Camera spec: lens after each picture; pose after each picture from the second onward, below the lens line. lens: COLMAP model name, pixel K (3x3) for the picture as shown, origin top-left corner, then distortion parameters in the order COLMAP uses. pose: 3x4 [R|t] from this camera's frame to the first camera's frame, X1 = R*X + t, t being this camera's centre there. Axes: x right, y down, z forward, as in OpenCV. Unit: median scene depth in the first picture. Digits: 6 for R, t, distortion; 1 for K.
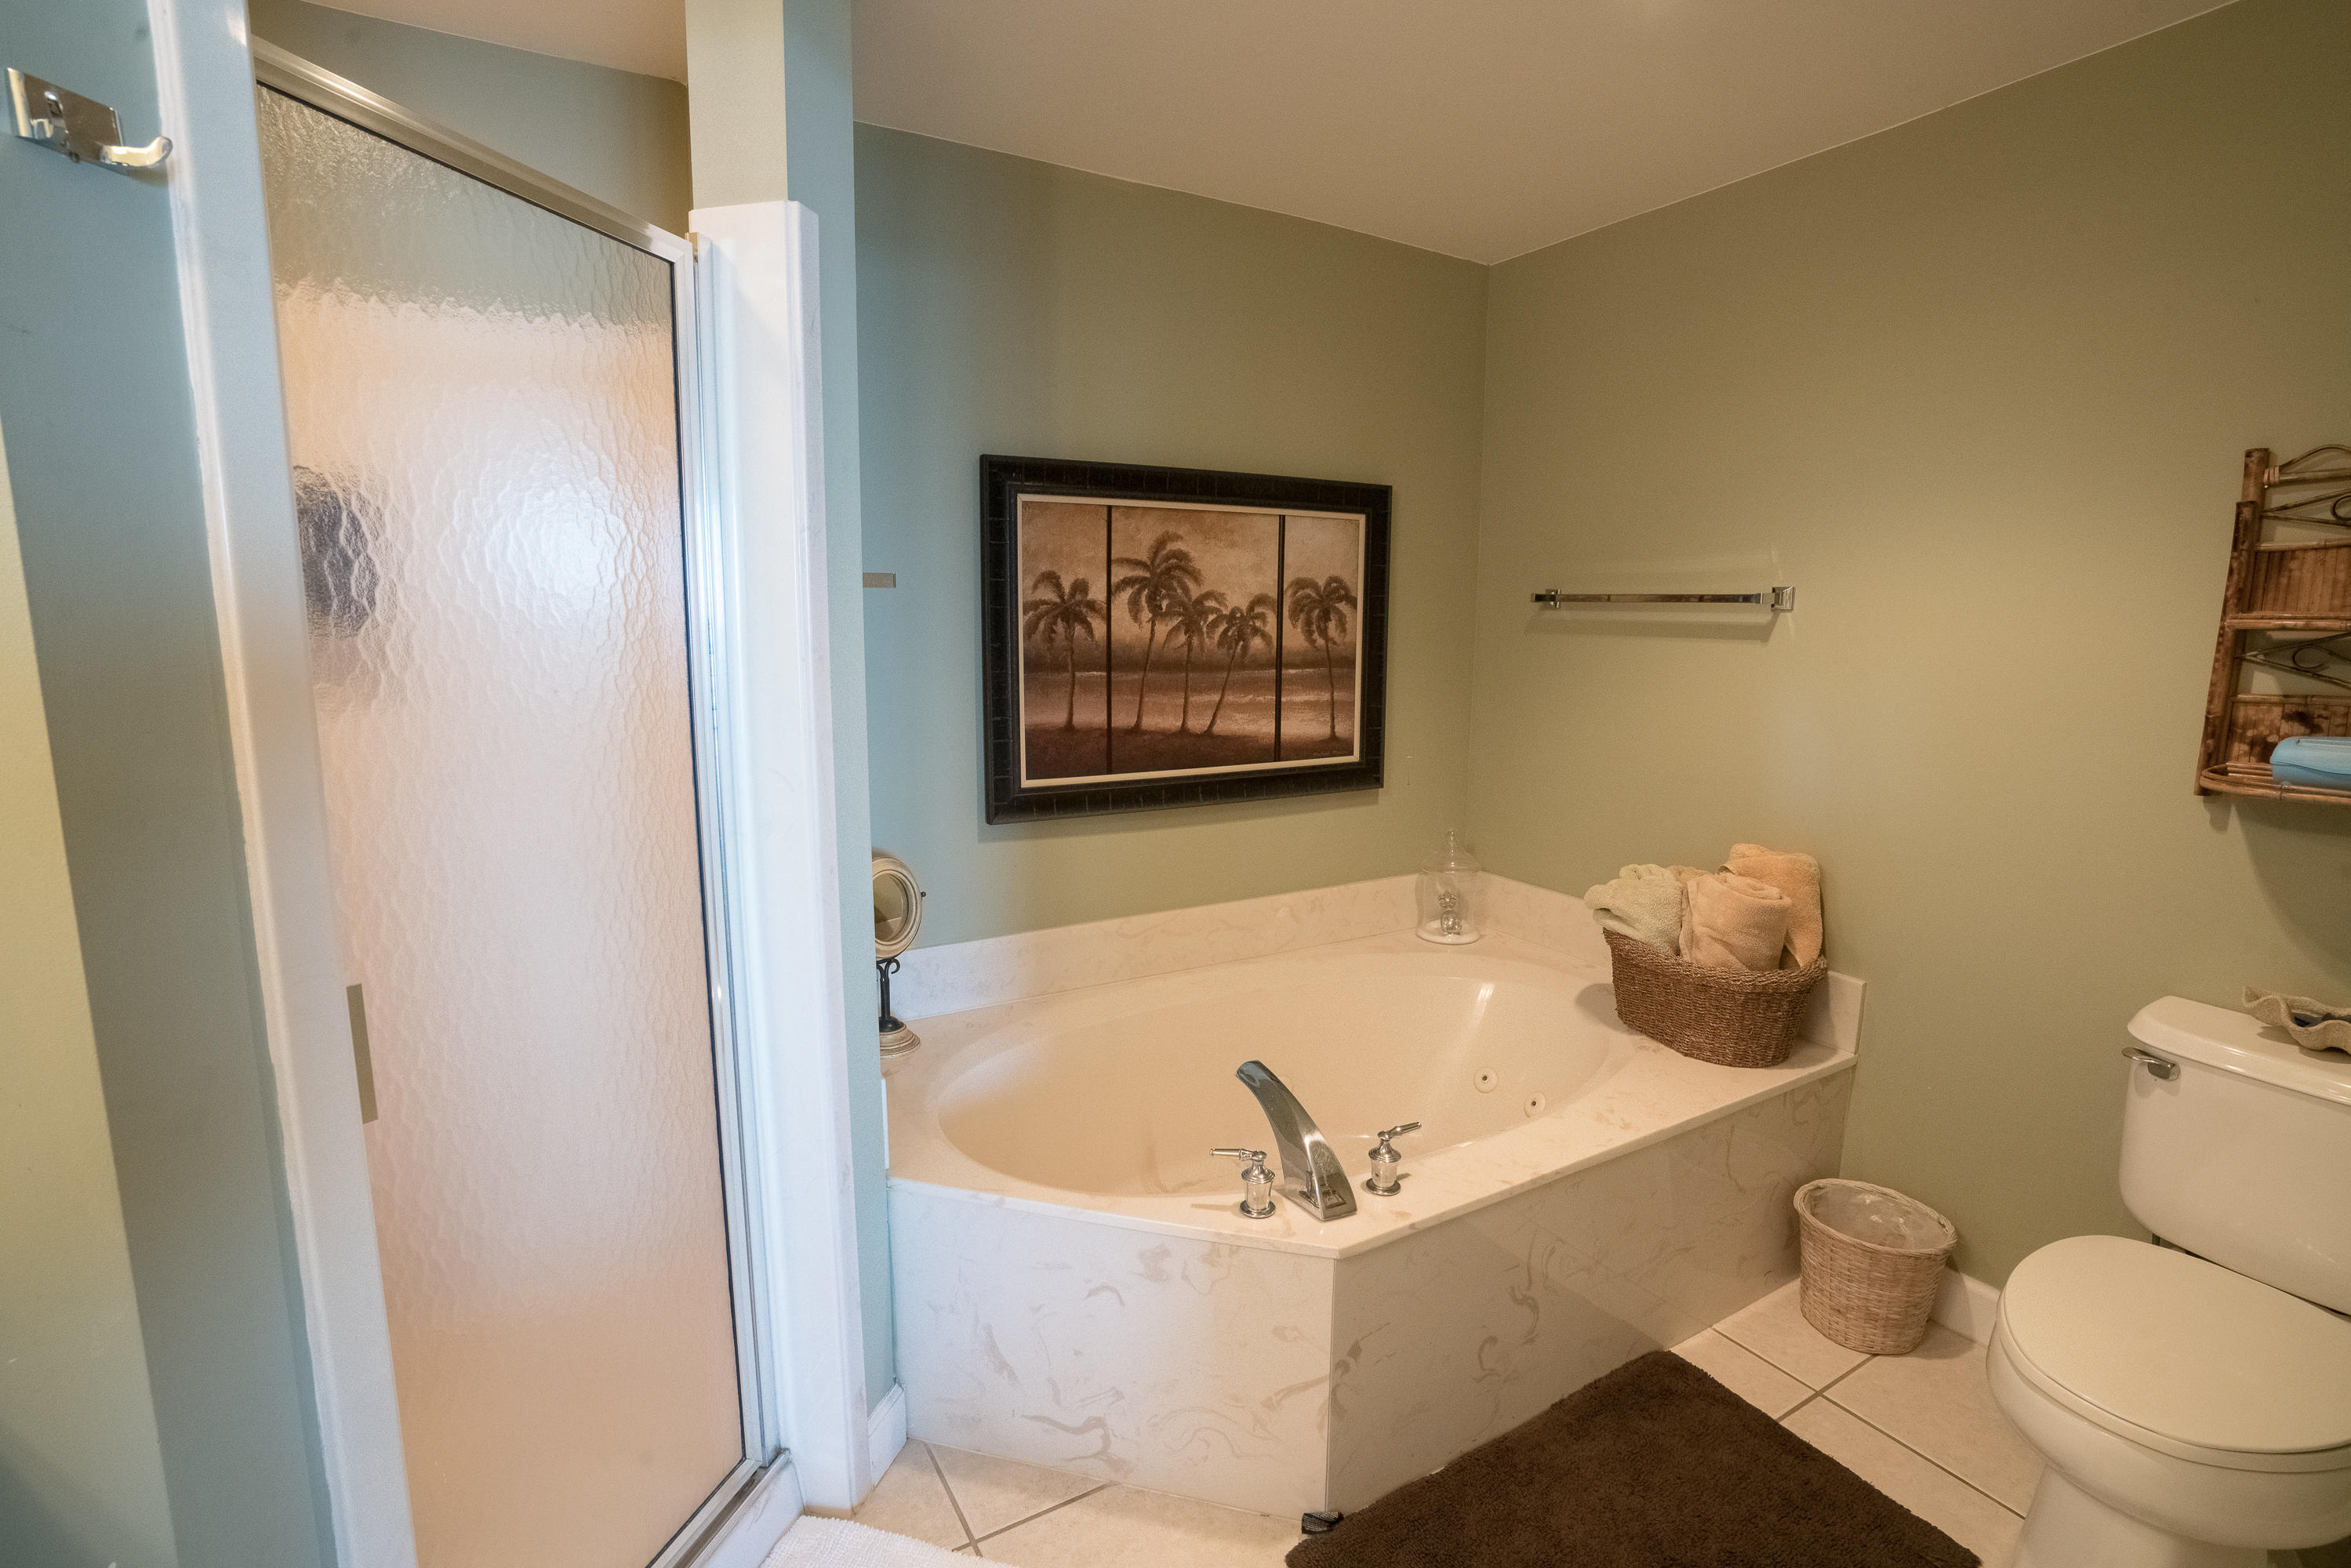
lens RADIAL K [[1086.4, 0, 1175.6], [0, 1086.4, 781.6], [0, 0, 1]] dist [-0.069792, 0.027920]
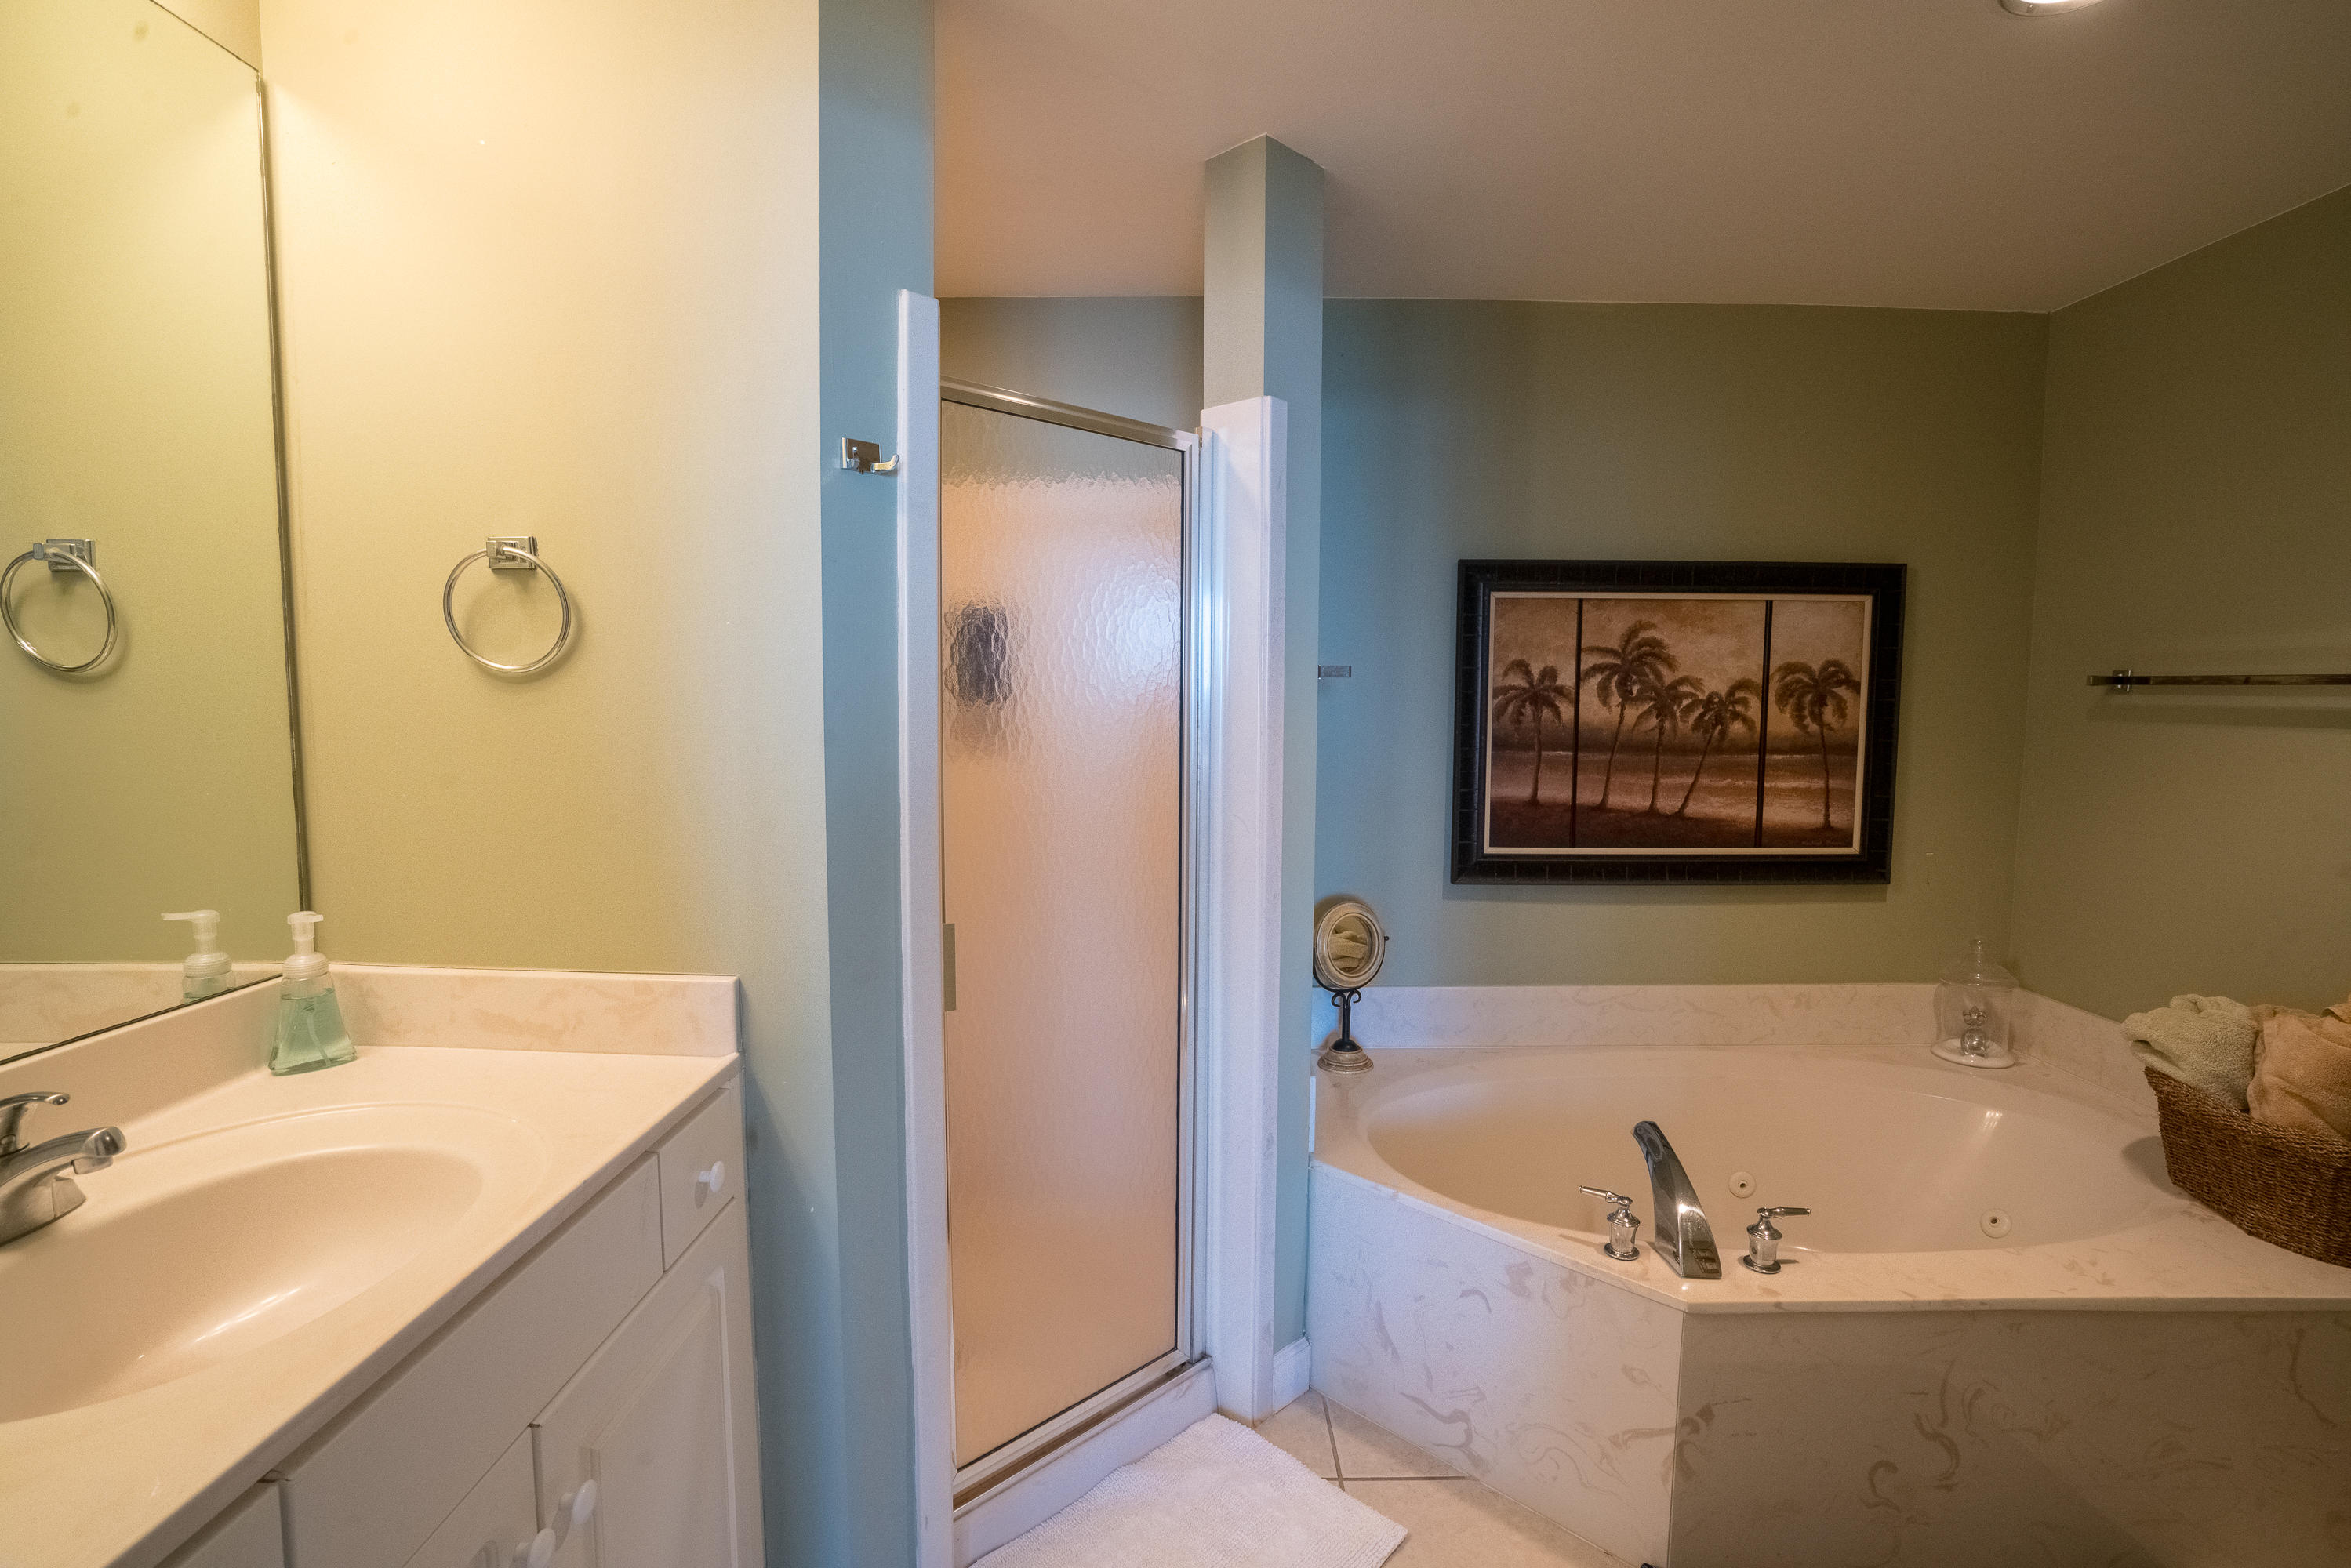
lens RADIAL K [[1086.4, 0, 1175.6], [0, 1086.4, 781.6], [0, 0, 1]] dist [-0.069792, 0.027920]
pose [[0.860572, 0.039009, -0.507834, 0.145297], [-0.076116, 0.995716, -0.052500, 0.014517], [0.503610, 0.083834, 0.859854, -0.115812]]
